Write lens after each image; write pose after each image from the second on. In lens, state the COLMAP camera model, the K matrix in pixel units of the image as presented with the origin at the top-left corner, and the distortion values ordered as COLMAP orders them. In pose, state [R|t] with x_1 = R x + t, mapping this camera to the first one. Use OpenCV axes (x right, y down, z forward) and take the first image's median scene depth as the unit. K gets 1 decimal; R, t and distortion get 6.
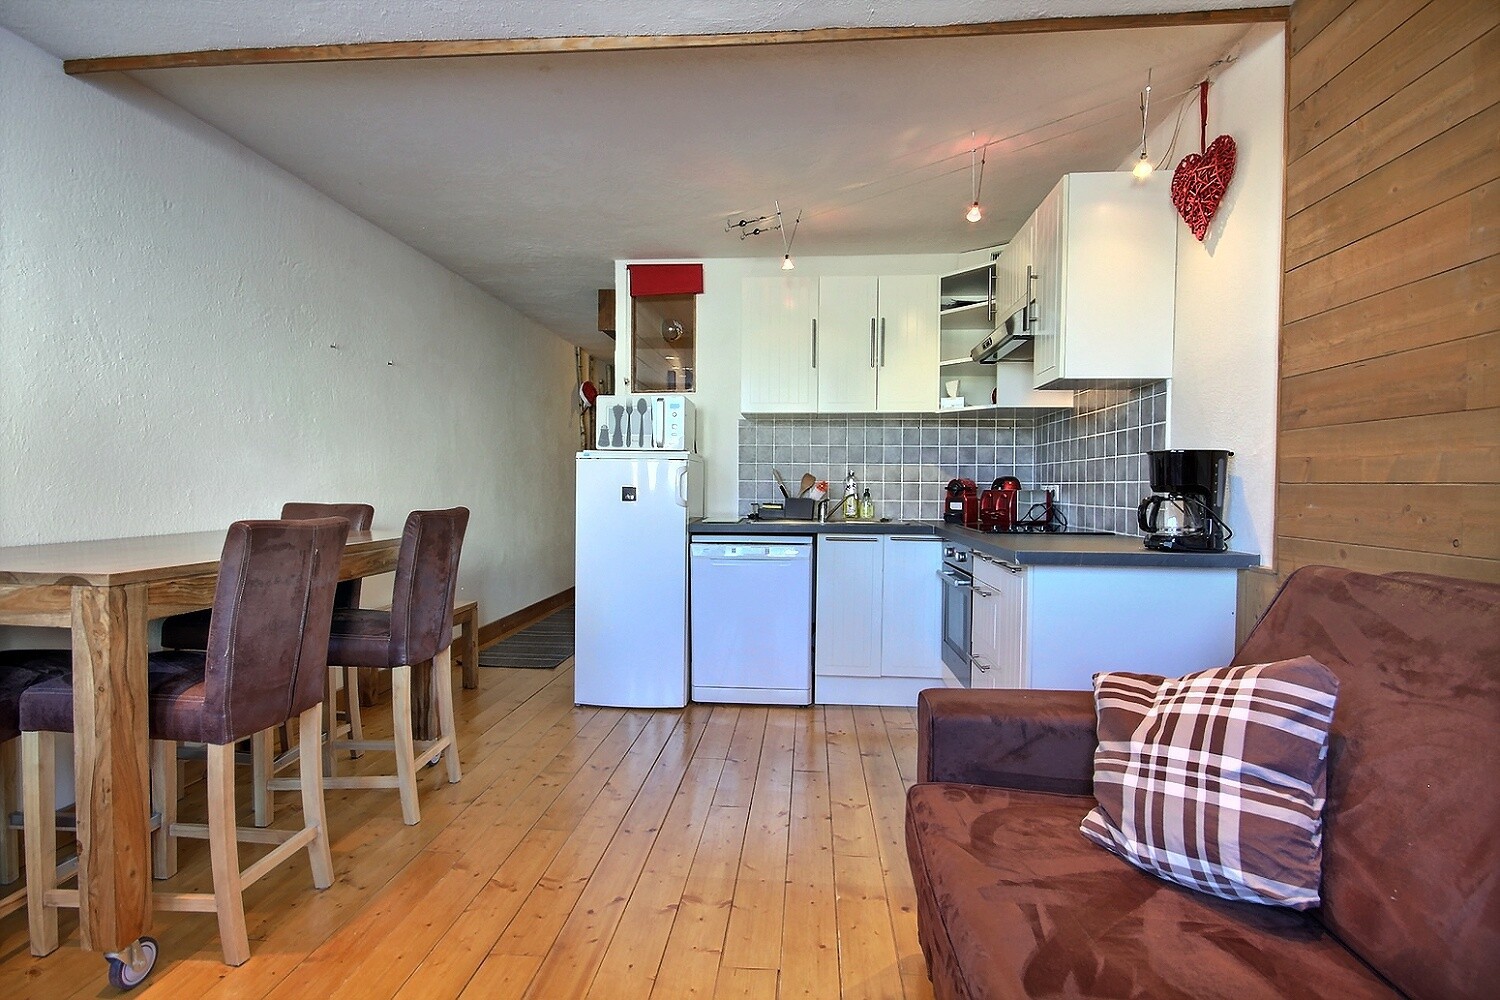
lens RADIAL K [[707.3, 0, 750.6], [0, 707.3, 508.6], [0, 0, 1]] dist [-0.002817, -0.001533]
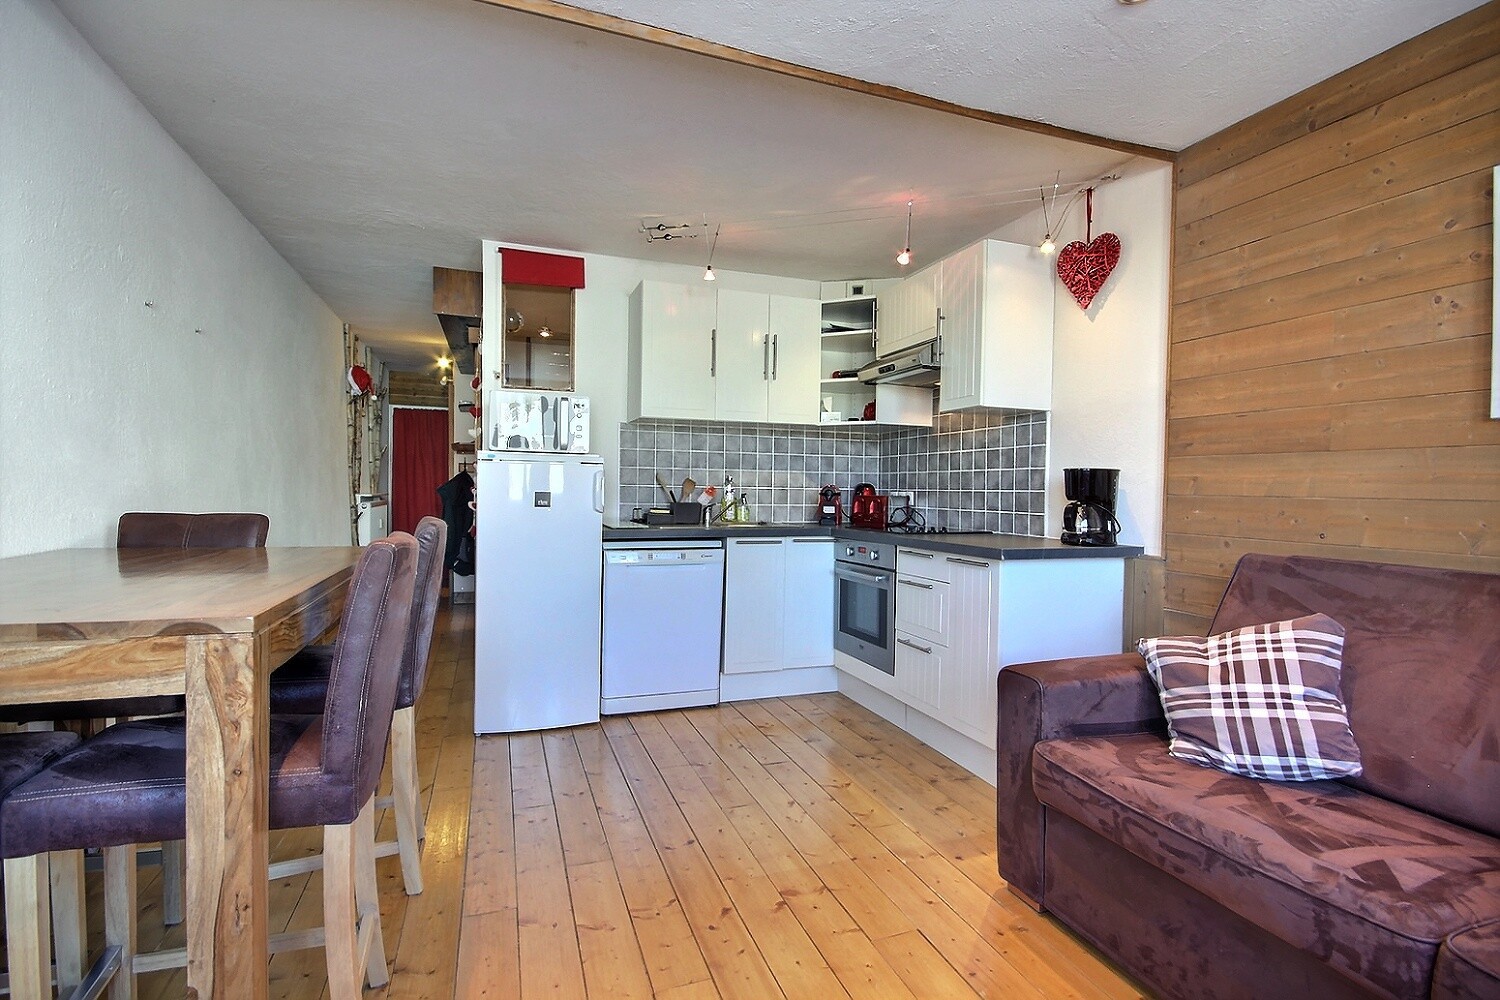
lens RADIAL K [[707.3, 0, 750.6], [0, 707.3, 508.6], [0, 0, 1]] dist [-0.002817, -0.001533]
pose [[0.909324, -0.005352, 0.416054, -0.378085], [0.005508, 0.999984, 0.000826, -0.009368], [-0.416052, 0.001541, 0.909340, 0.052111]]
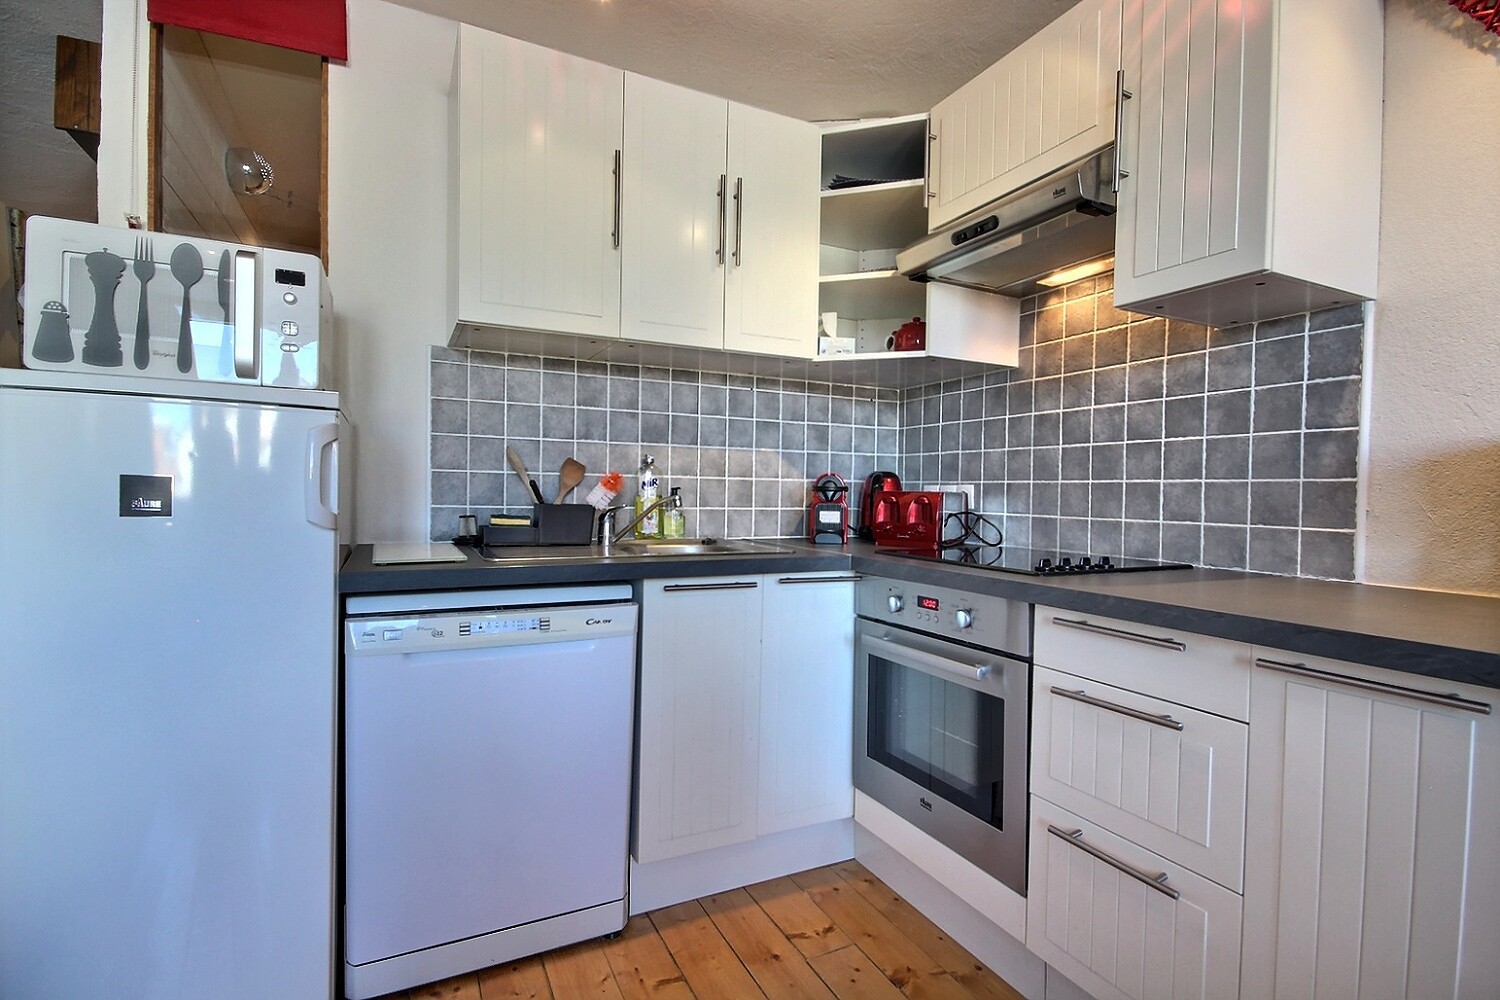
lens RADIAL K [[707.3, 0, 750.6], [0, 707.3, 508.6], [0, 0, 1]] dist [-0.002817, -0.001533]
pose [[0.856693, -0.005216, 0.515800, -0.116730], [0.005072, 0.999986, 0.001688, -0.016412], [-0.515801, 0.001170, 0.856708, 0.671454]]
